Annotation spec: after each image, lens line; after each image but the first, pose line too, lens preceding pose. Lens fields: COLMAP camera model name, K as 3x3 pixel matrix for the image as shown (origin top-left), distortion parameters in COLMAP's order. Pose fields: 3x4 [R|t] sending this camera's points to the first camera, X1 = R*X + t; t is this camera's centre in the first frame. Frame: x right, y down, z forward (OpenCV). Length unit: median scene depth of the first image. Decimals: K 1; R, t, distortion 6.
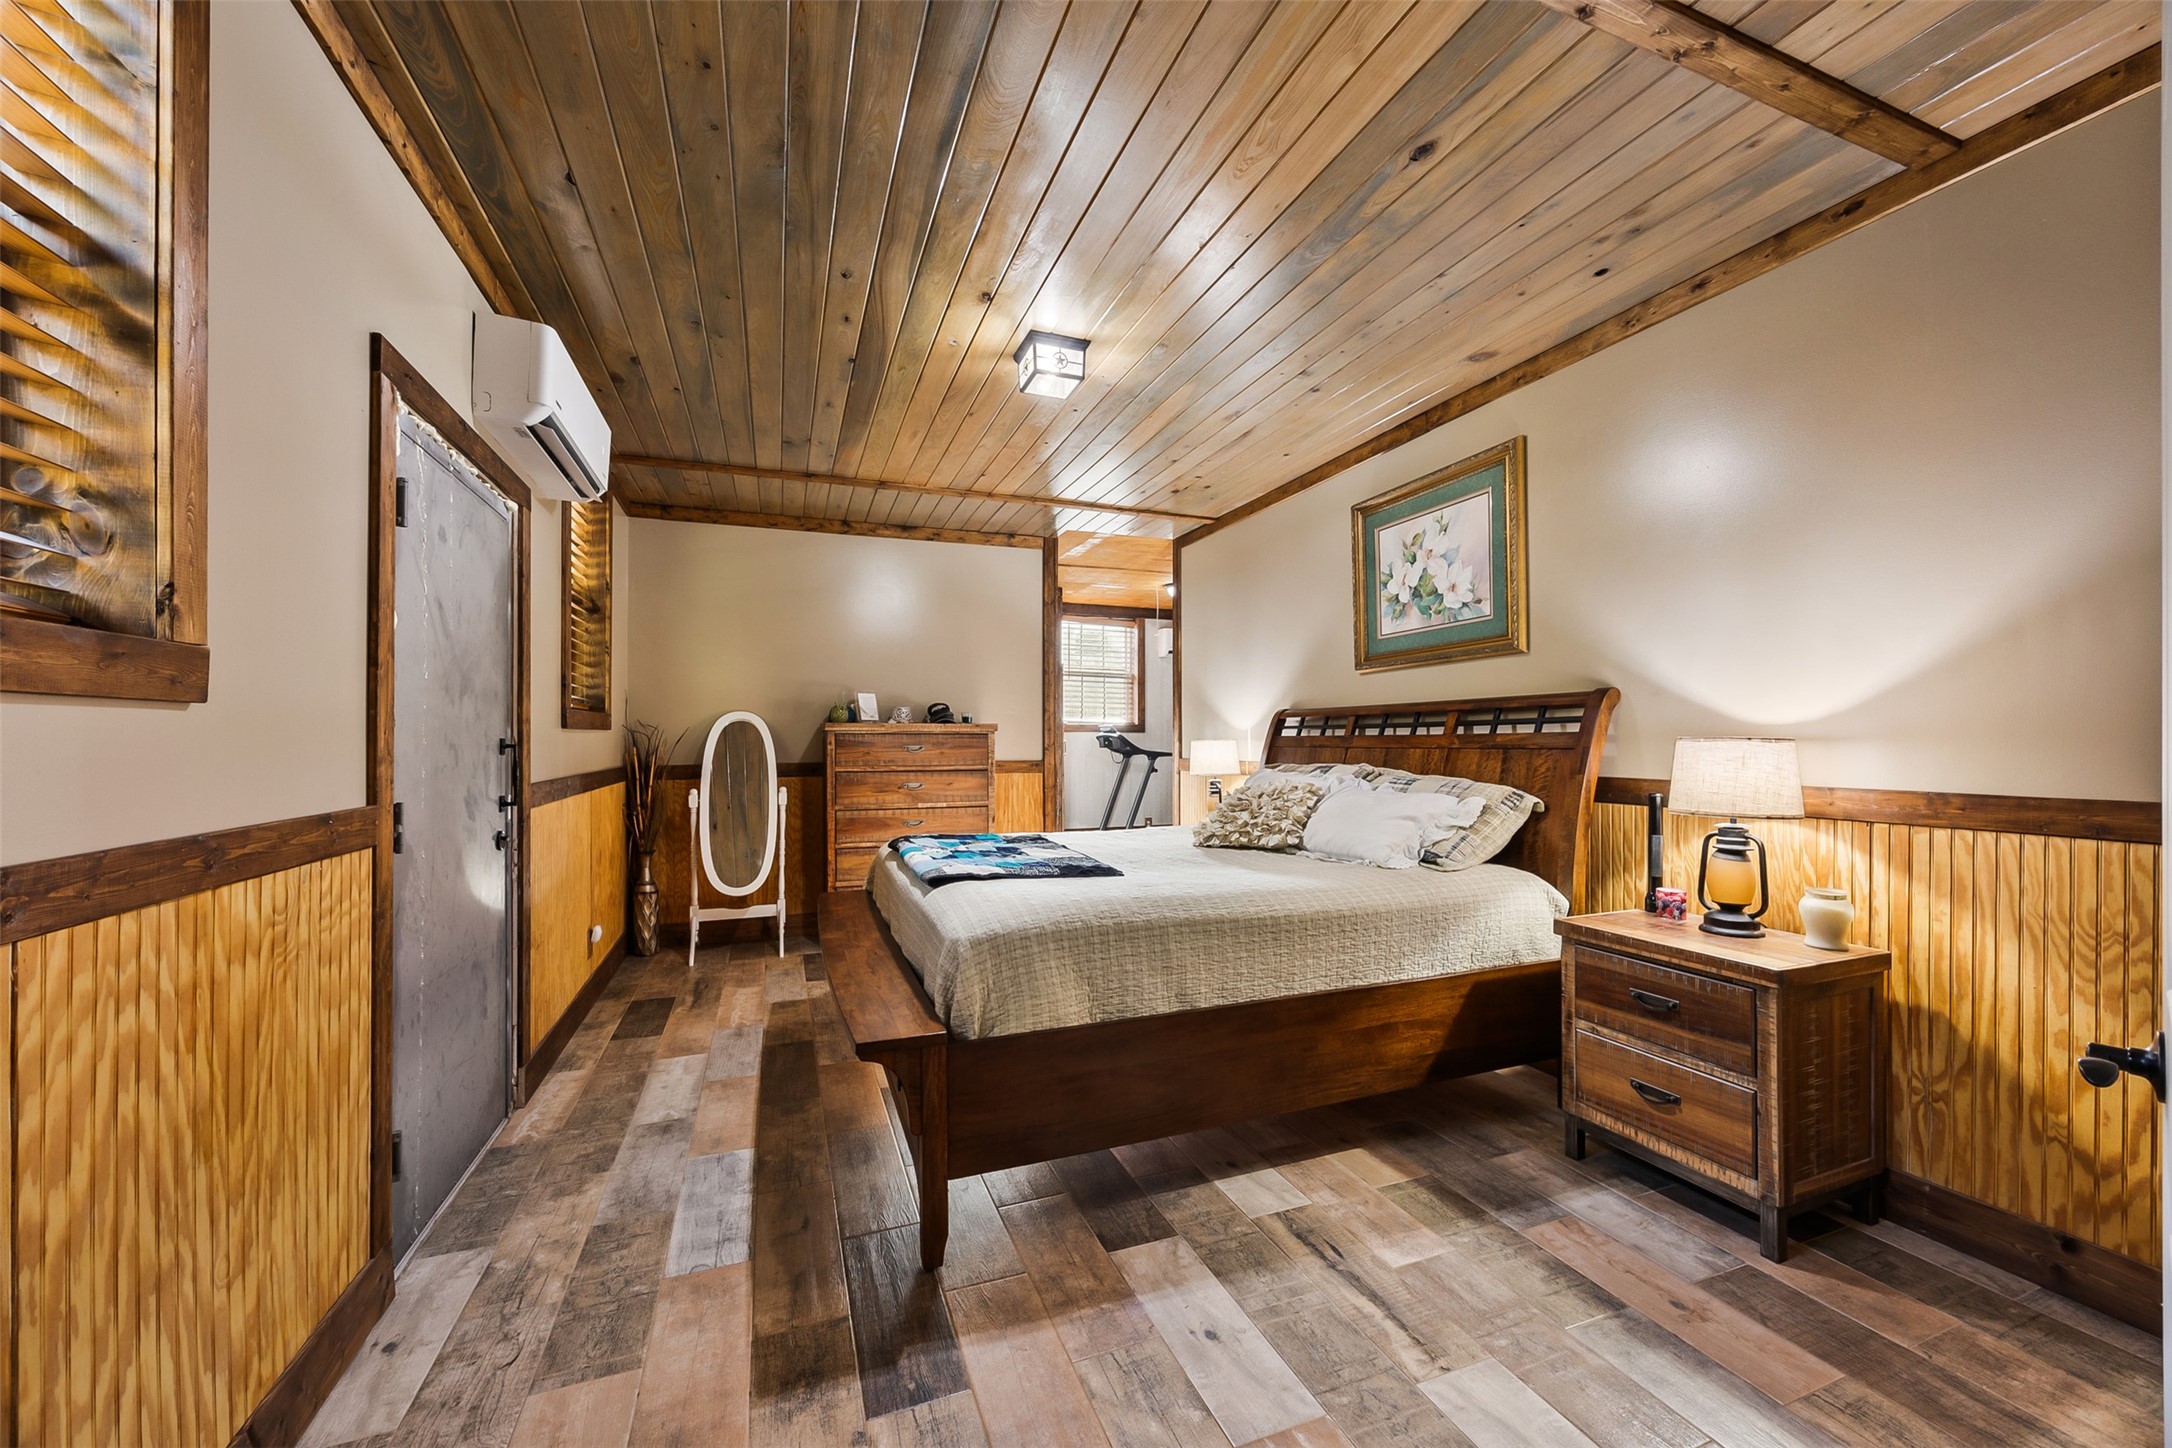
lens RADIAL K [[818.5, 0, 1086.0], [0, 818.5, 724.0], [0, 0, 1]] dist [-0.008618, 0.000016]
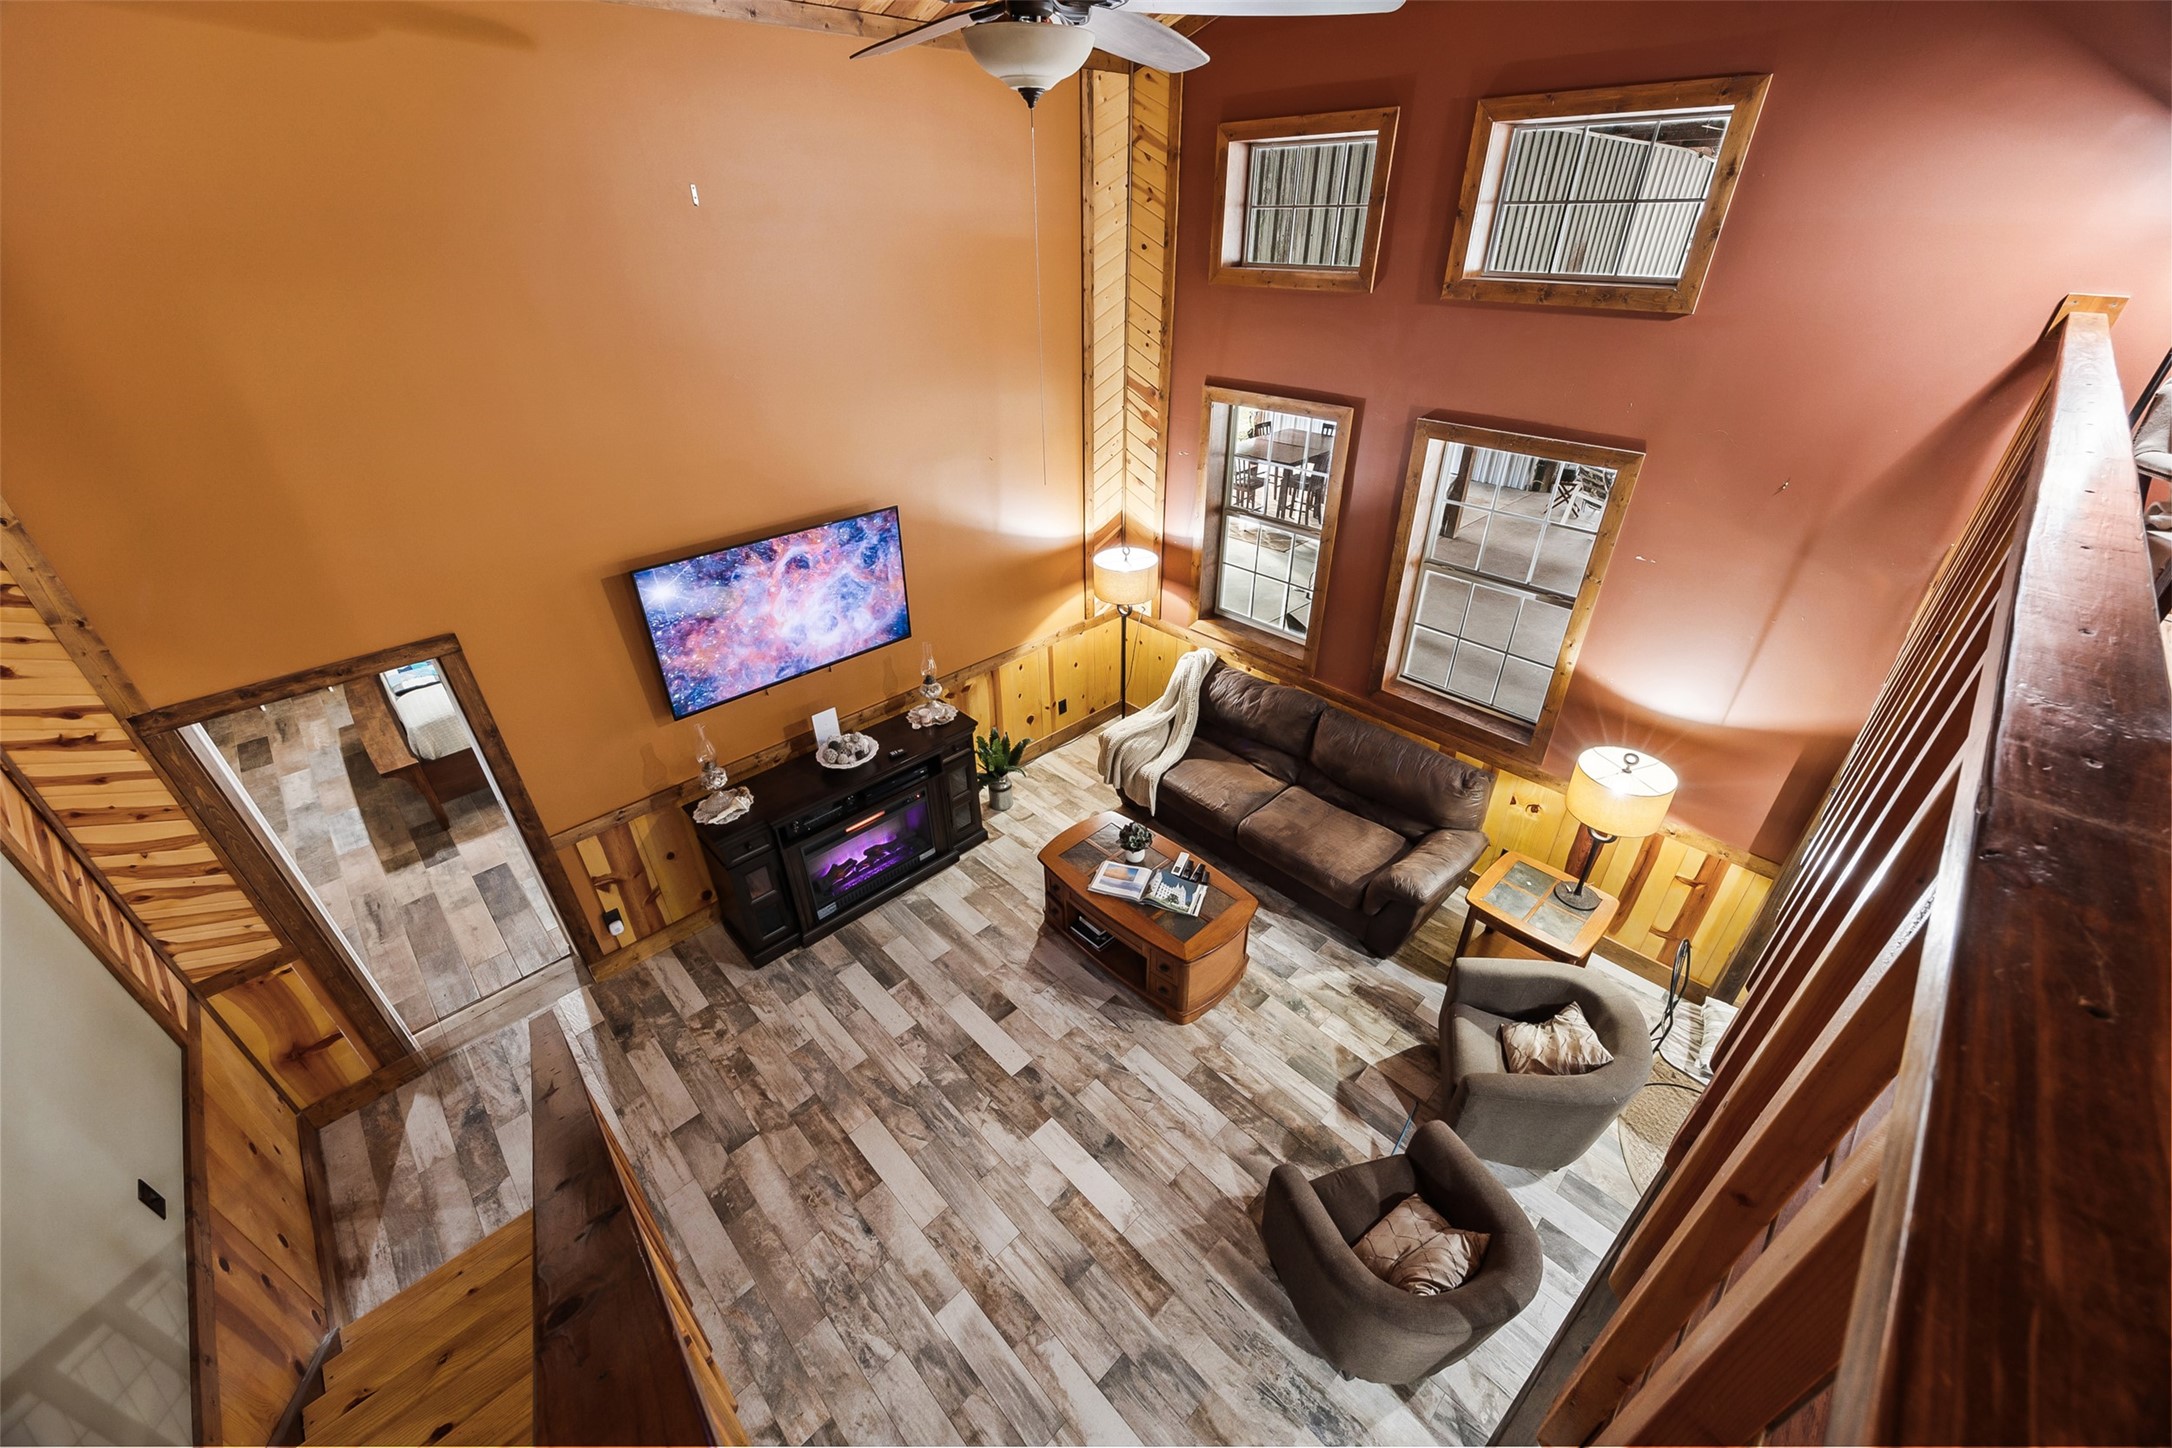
lens RADIAL K [[818.5, 0, 1086.0], [0, 818.5, 724.0], [0, 0, 1]] dist [-0.008618, 0.000016]
pose [[0.915350, -0.210646, 0.343167, 0.646021], [-0.005813, 0.845248, 0.534343, -0.803230], [-0.402618, -0.491105, 0.772473, -1.307596]]
